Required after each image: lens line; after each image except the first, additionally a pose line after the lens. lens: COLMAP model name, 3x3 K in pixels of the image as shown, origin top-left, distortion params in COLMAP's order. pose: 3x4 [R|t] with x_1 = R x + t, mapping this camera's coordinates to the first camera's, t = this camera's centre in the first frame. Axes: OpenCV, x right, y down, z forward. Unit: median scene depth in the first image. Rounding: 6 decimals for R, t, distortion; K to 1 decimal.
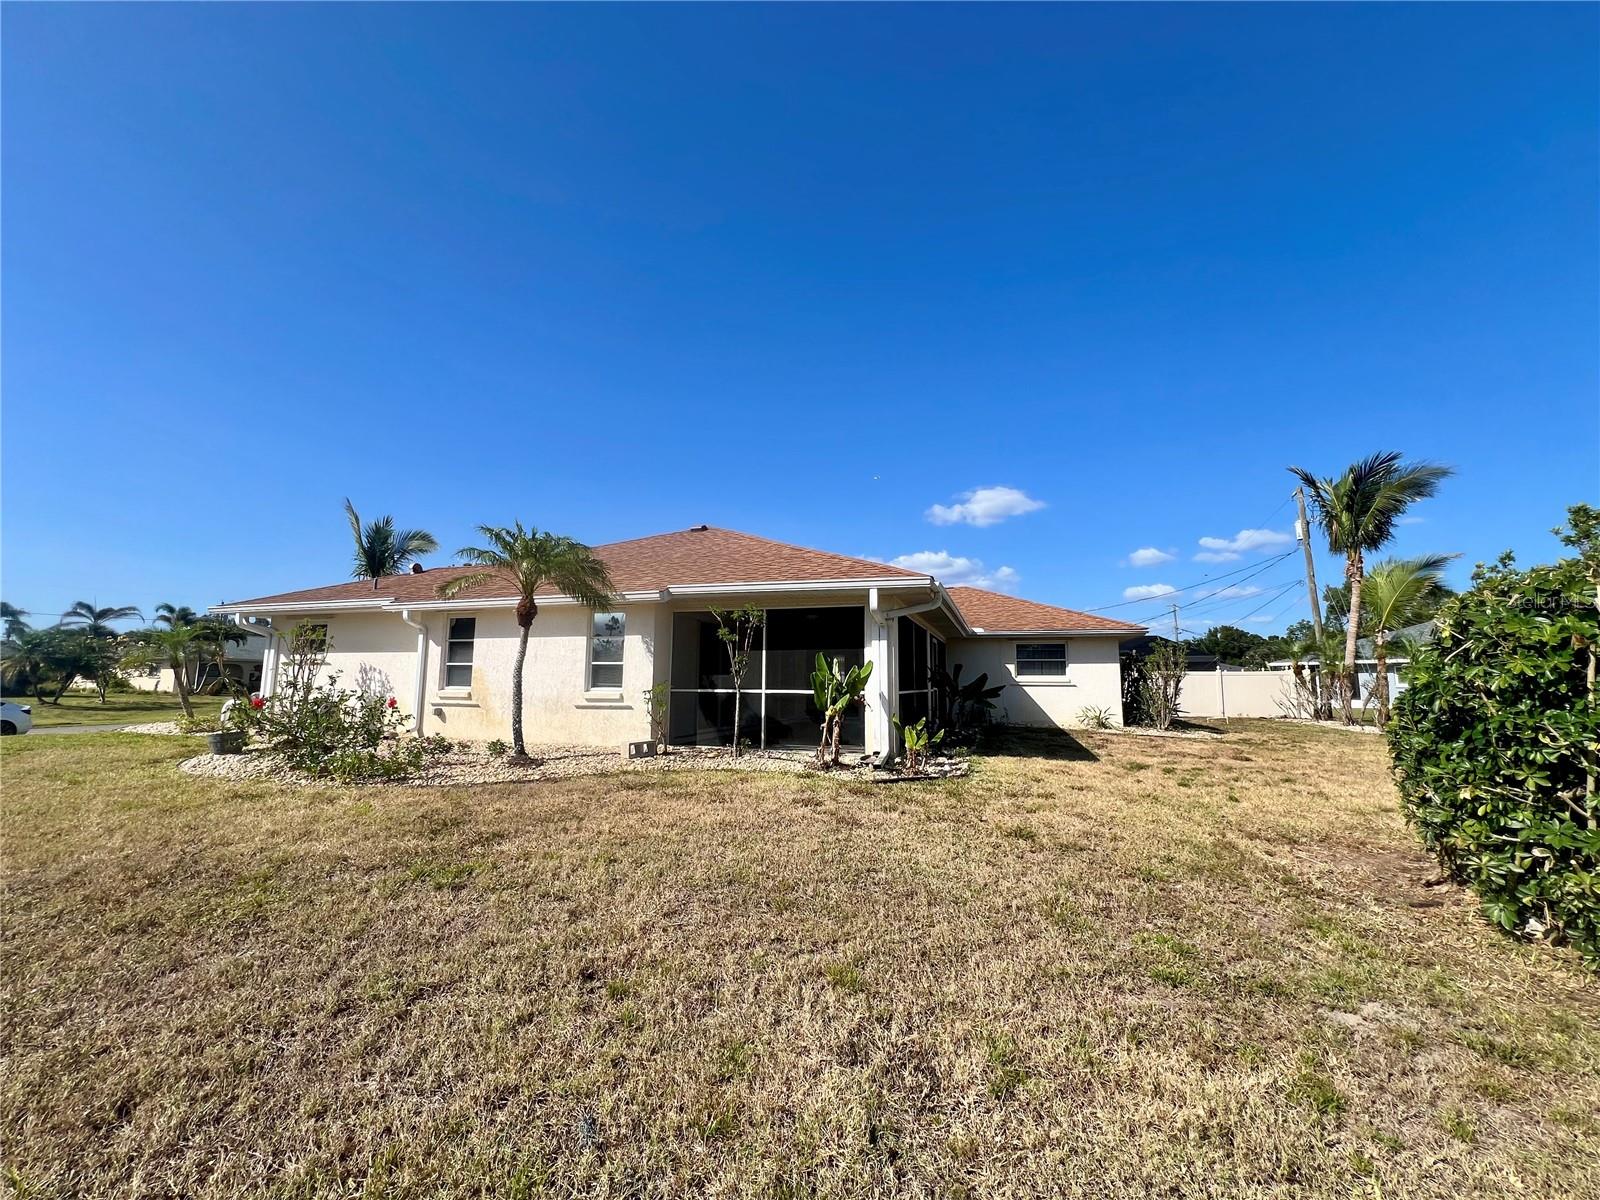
lens RADIAL K [[641.1, 0, 748.9], [0, 641.1, 604.6], [0, 0, 1]] dist [-0.000732, -0.000035]
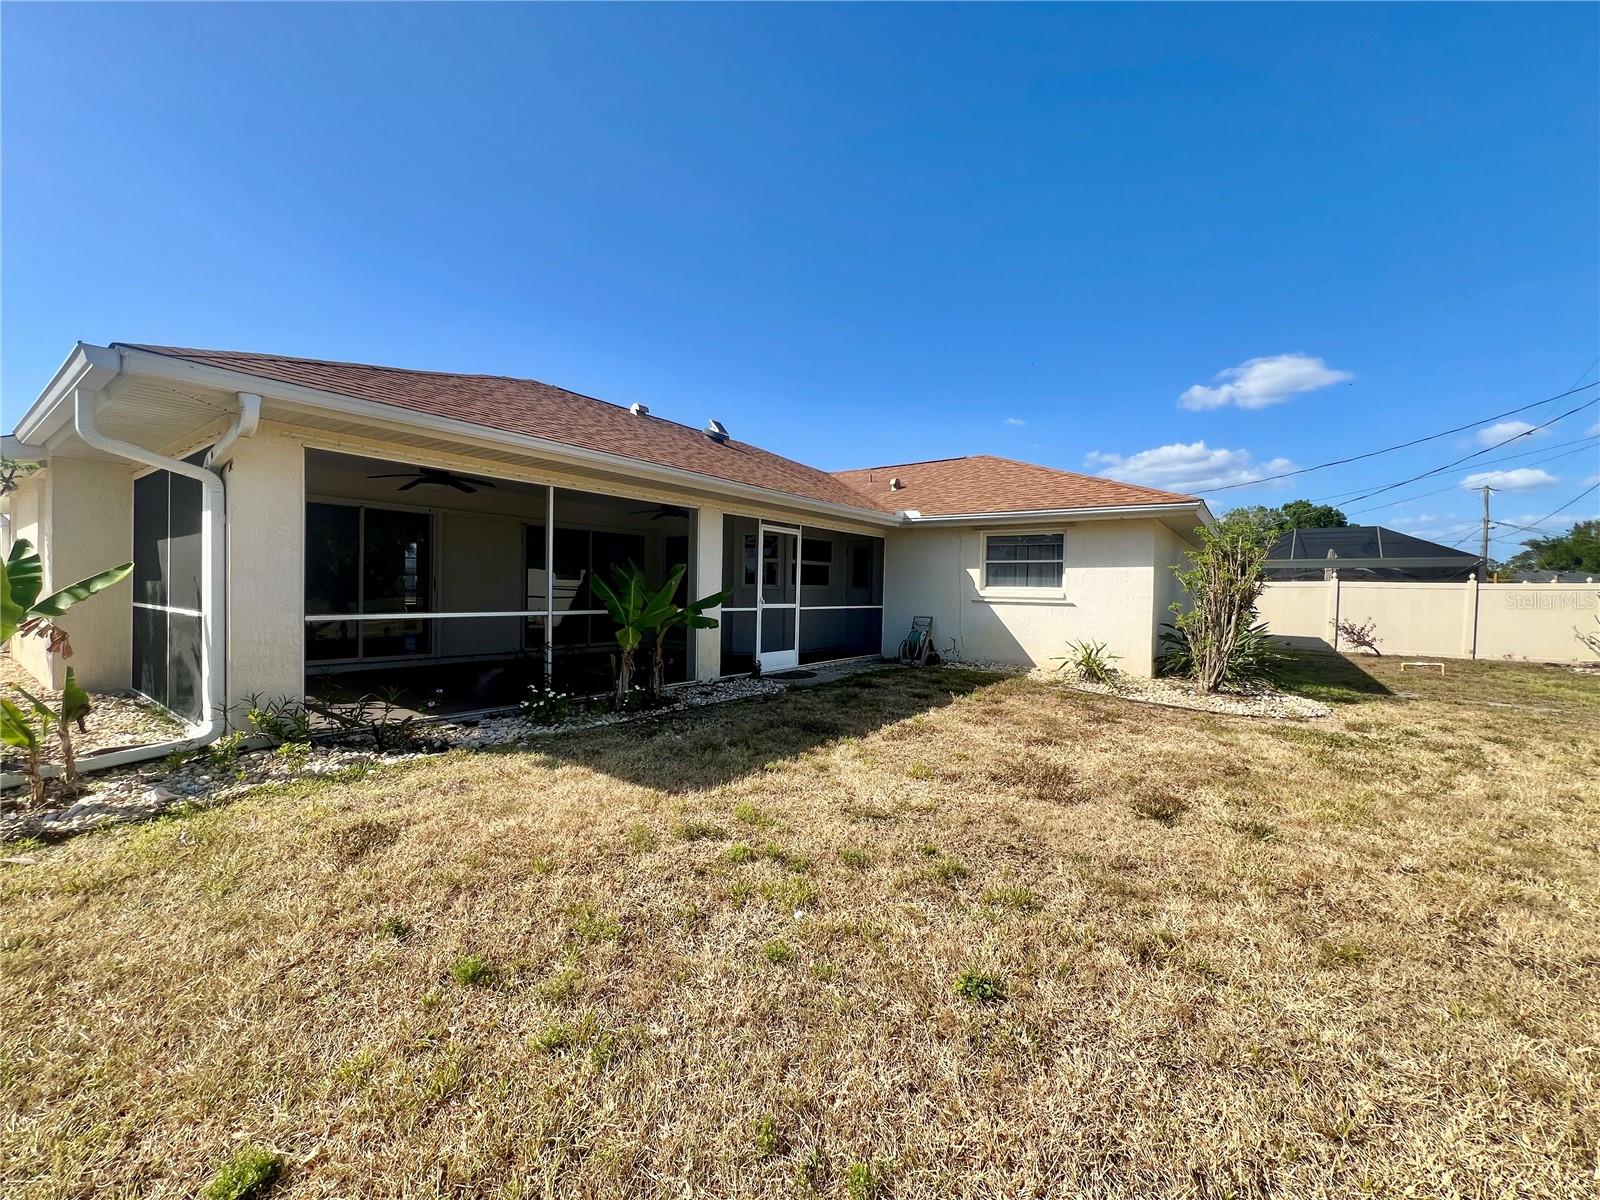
lens RADIAL K [[640.1, 0, 800.0], [0, 640.1, 600.0], [0, 0, 1]] dist [0.010337, 0.000187]
pose [[0.962482, 0.010146, -0.271157, 0.097718], [0.024979, 0.991744, 0.125773, 0.009801], [0.270195, -0.127828, 0.954282, 0.086101]]
